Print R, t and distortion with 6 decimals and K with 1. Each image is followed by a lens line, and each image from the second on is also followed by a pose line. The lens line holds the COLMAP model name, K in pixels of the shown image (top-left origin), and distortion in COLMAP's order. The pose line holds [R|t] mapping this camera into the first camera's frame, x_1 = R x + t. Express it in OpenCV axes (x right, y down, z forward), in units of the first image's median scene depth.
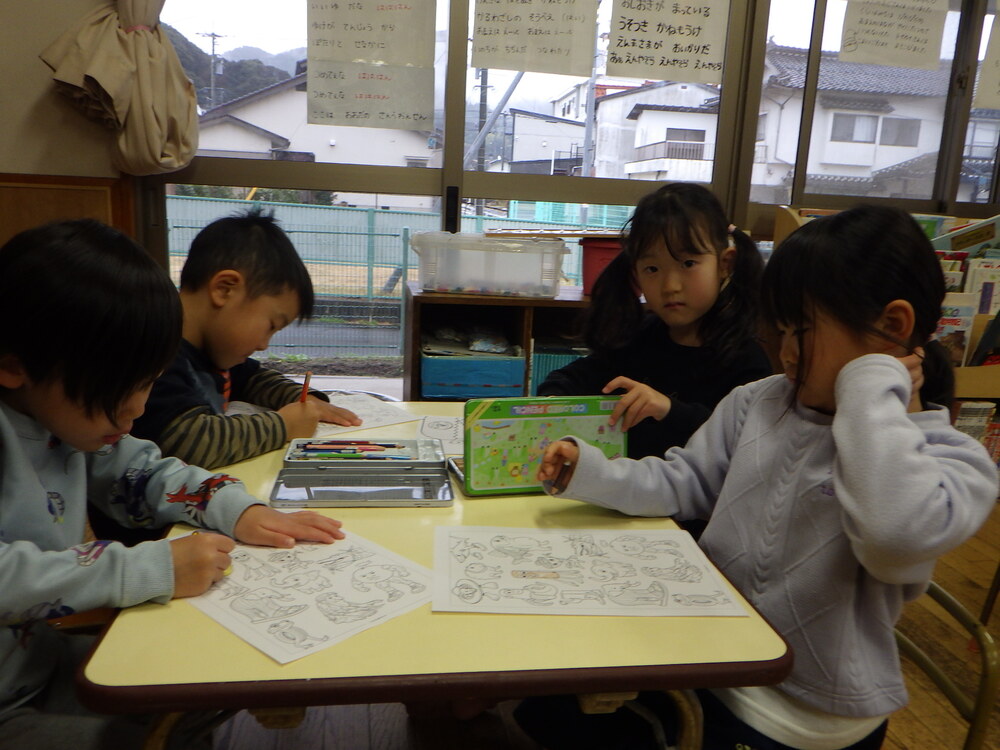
lens RADIAL K [[834.8, 0, 499.6], [0, 834.8, 379.9], [0, 0, 1]] dist [-0.008121, -0.003771]
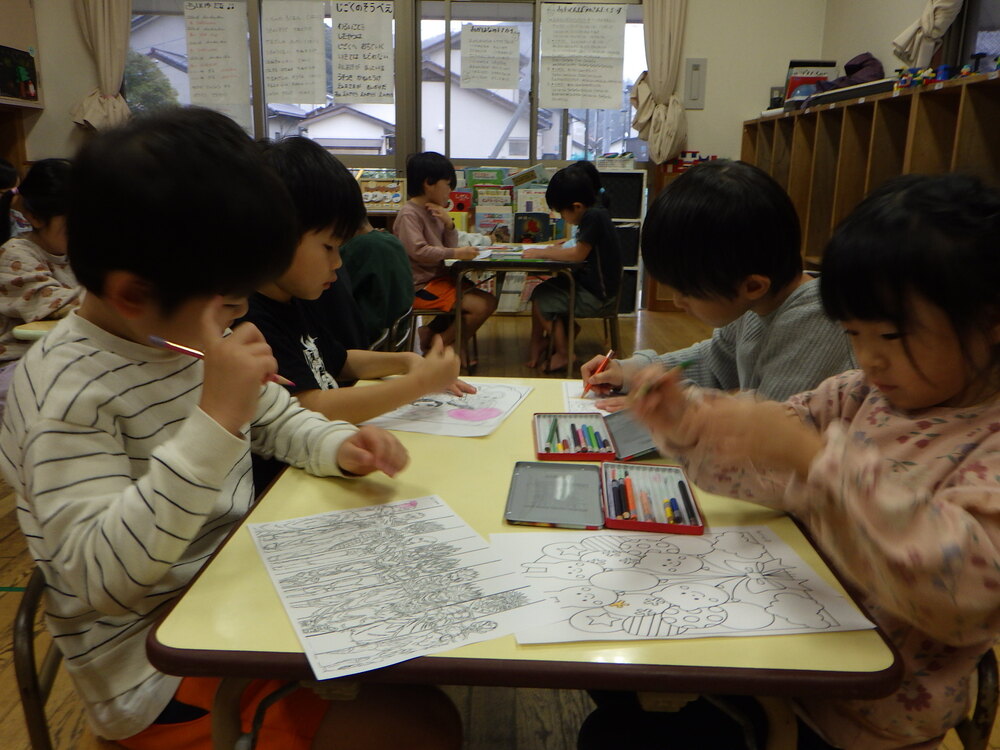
lens RADIAL K [[834.8, 0, 498.3], [0, 834.8, 376.4], [0, 0, 1]] dist [-0.008121, -0.003771]
pose [[0.985876, 0.008530, -0.167258, 0.858246], [-0.005135, 0.999772, 0.020722, 0.250582], [0.167397, -0.019570, 0.985695, -0.928699]]
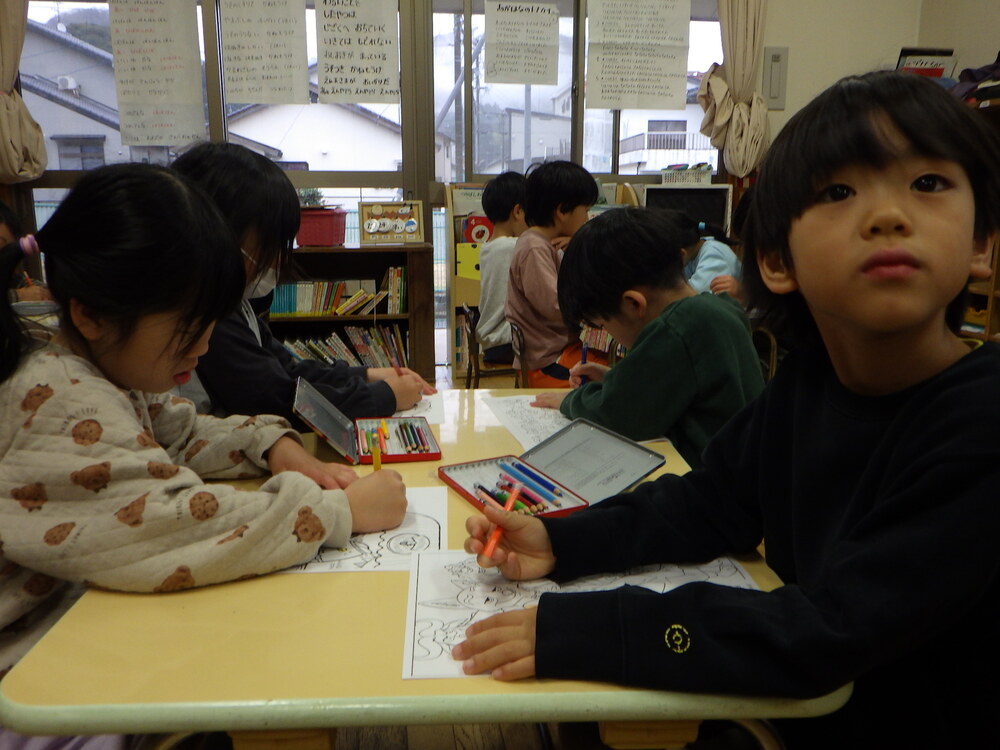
lens RADIAL K [[834.8, 0, 504.6], [0, 834.8, 381.3], [0, 0, 1]] dist [-0.008121, -0.003771]
pose [[0.998769, -0.045537, -0.019683, 0.468824], [0.045581, 0.998959, 0.001819, 0.152890], [0.019579, -0.002714, 0.999805, -0.508722]]
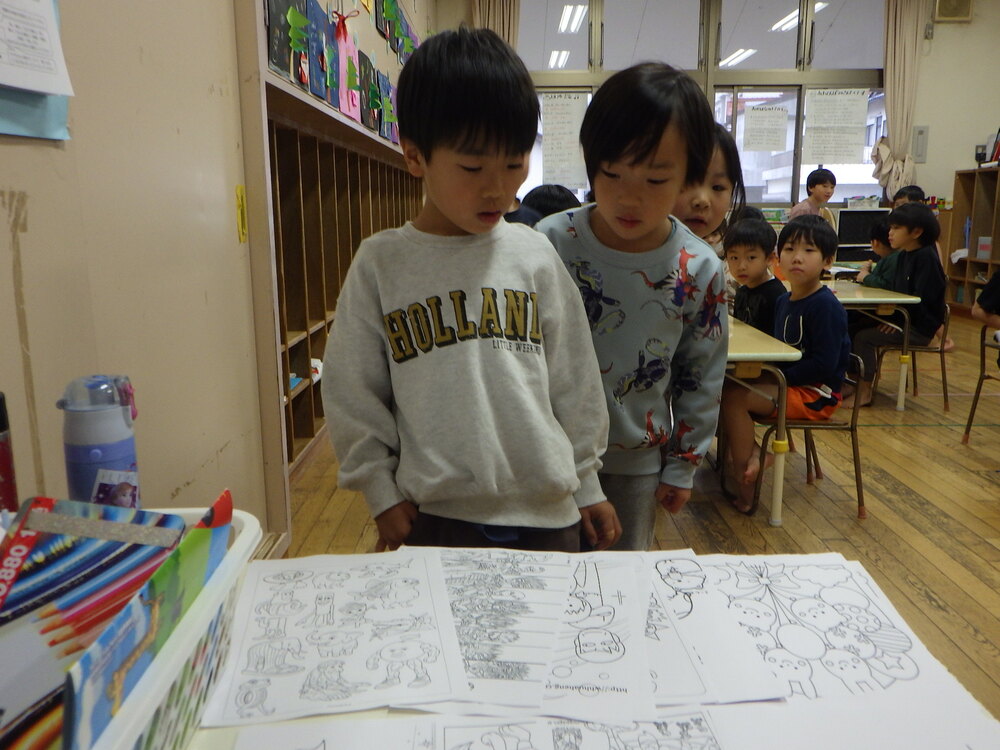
lens RADIAL K [[834.8, 0, 498.3], [0, 834.8, 376.2], [0, 0, 1]] dist [-0.008121, -0.003771]
pose [[0.982626, -0.020186, -0.184494, 0.129931], [0.016134, 0.999595, -0.023441, 0.382992], [0.184892, 0.020057, 0.982554, -1.756804]]
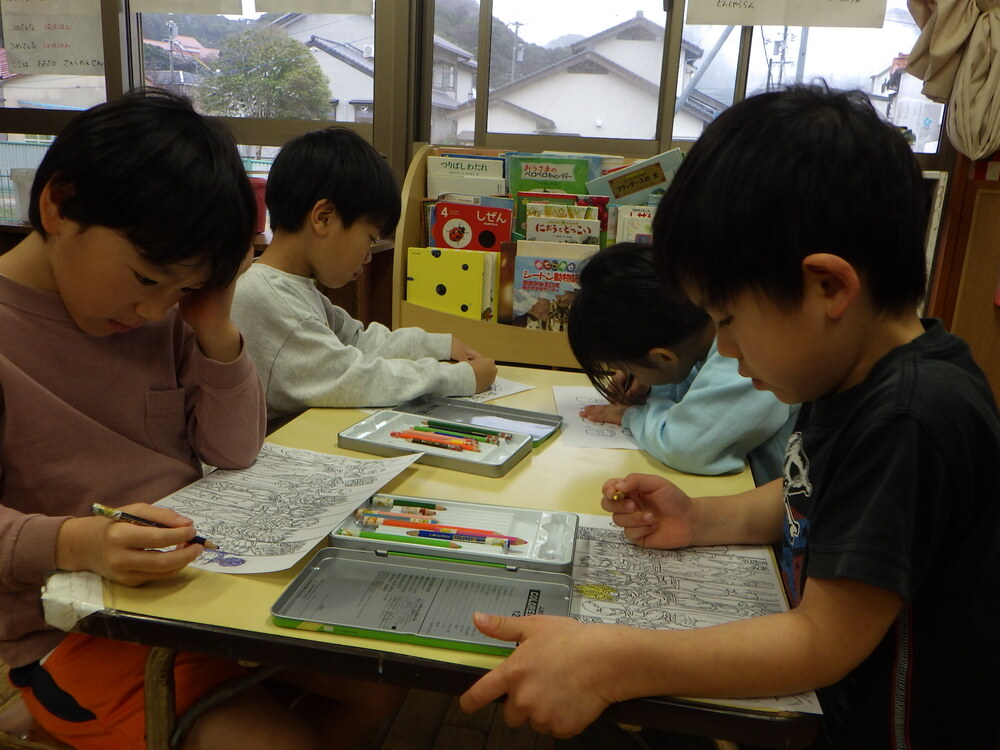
lens RADIAL K [[834.8, 0, 498.2], [0, 834.8, 372.7], [0, 0, 1]] dist [-0.008121, -0.003771]
pose [[0.936984, 0.083632, -0.339215, 0.759504], [-0.080139, 0.996487, 0.024318, 0.011149], [0.340057, 0.004399, 0.940395, 0.175113]]
